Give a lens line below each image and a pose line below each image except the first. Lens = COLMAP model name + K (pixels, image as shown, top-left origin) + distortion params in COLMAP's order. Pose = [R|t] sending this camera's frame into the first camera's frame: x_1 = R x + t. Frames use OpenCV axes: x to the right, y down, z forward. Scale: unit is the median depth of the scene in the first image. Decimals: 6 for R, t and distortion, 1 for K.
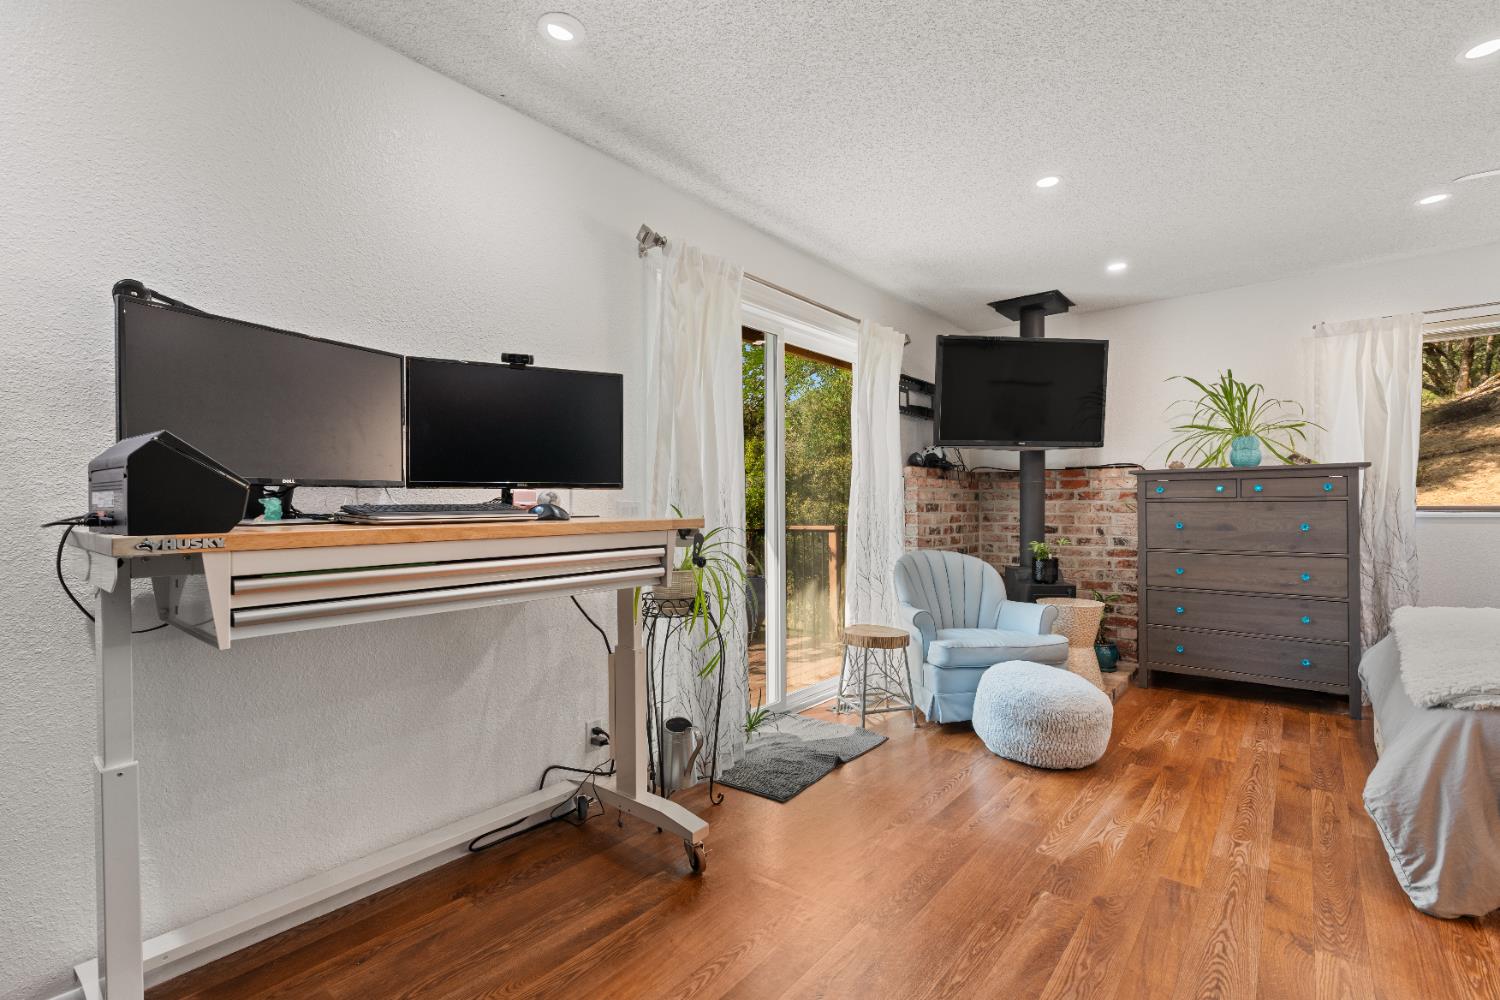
lens RADIAL K [[668.8, 0, 746.2], [0, 668.8, 505.0], [0, 0, 1]] dist [-0.013821, 0.005526]
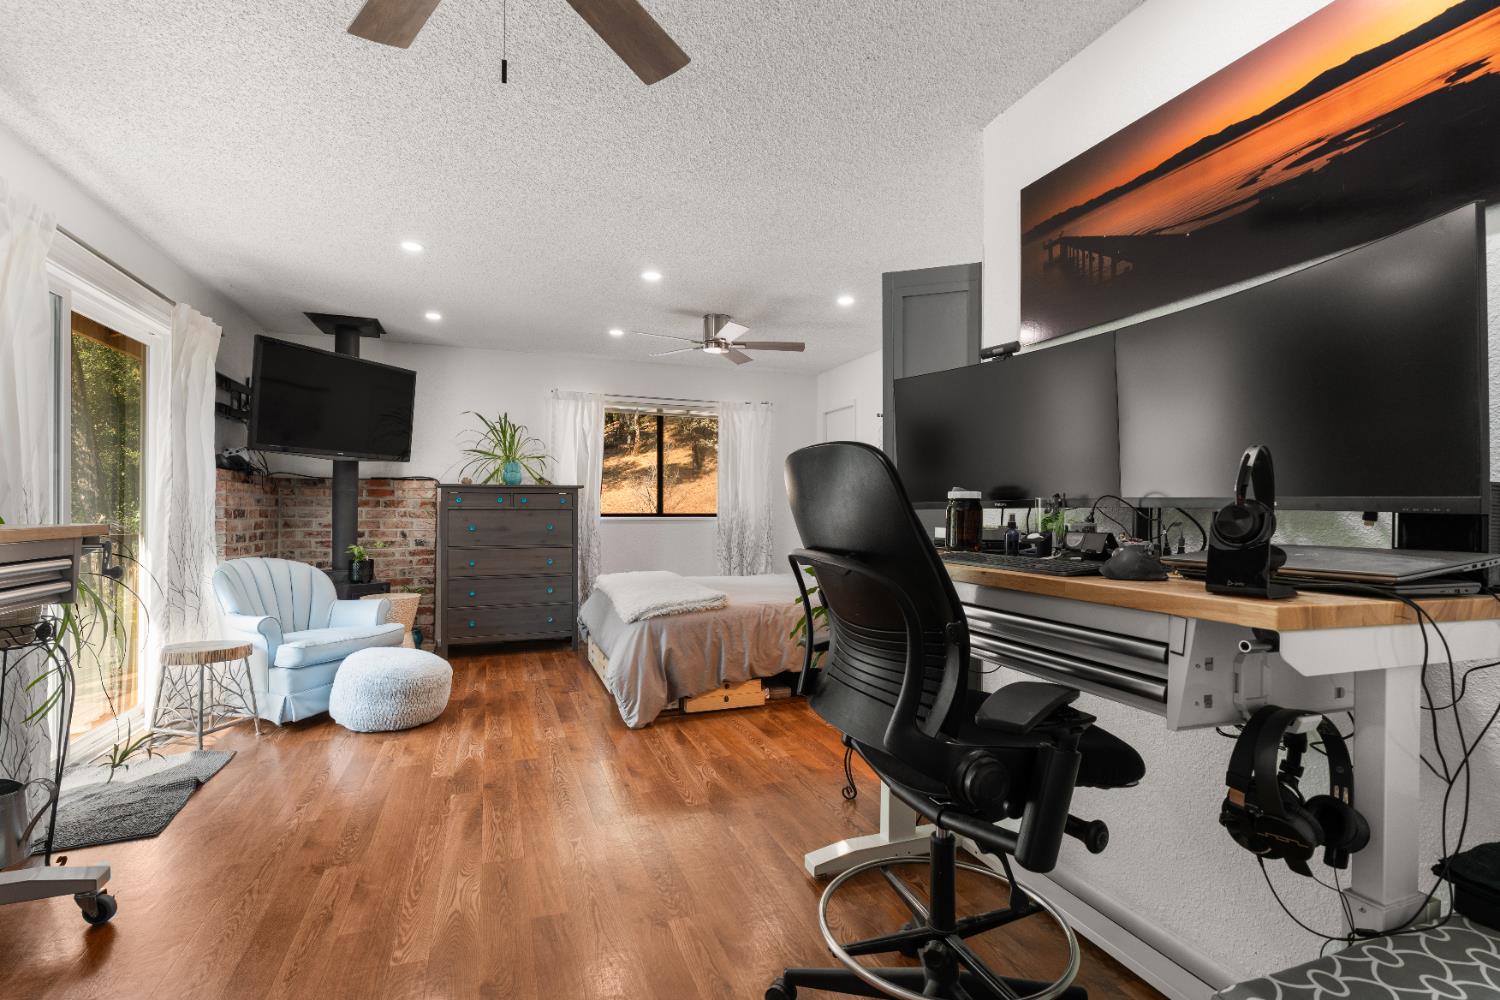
lens RADIAL K [[668.8, 0, 746.2], [0, 668.8, 505.0], [0, 0, 1]] dist [-0.013821, 0.005526]
pose [[0.486292, 0.013987, 0.873684, -0.229066], [-0.004523, 0.999899, -0.013490, 0.001445], [-0.873785, 0.002608, 0.486306, -0.095994]]
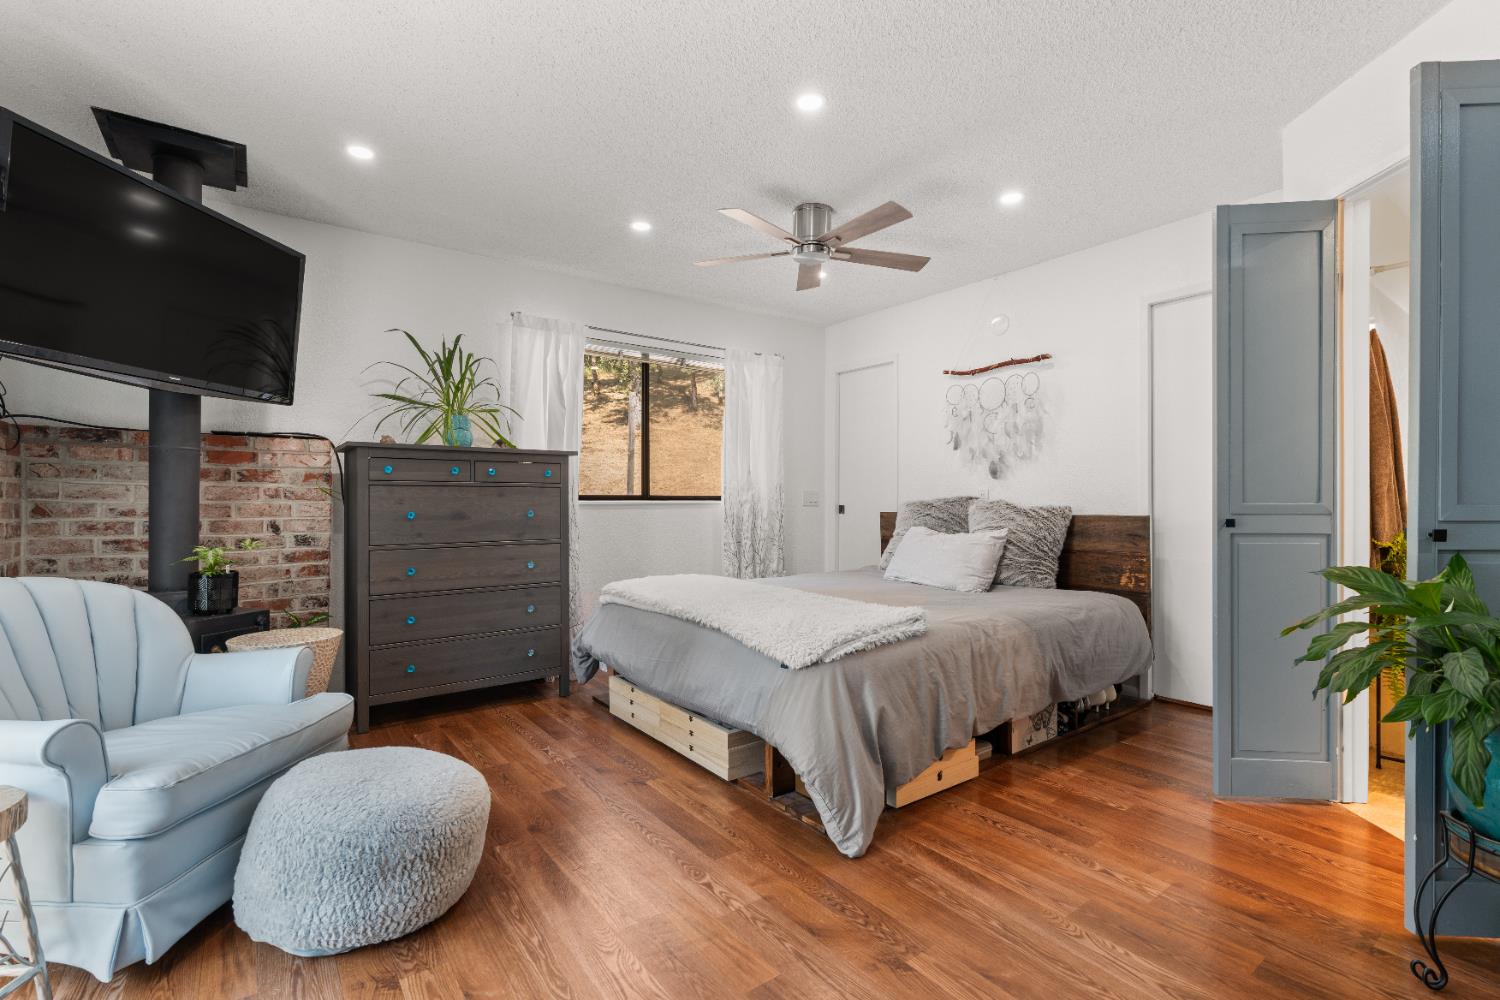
lens RADIAL K [[669.5, 0, 750.0], [0, 669.5, 500.0], [0, 0, 1]] dist [-0.009550, 0.000442]
pose [[0.230824, 0.007973, 0.972963, -0.037933], [-0.002036, 0.999968, -0.007711, 0.018785], [-0.972993, -0.000201, 0.230833, 0.432108]]
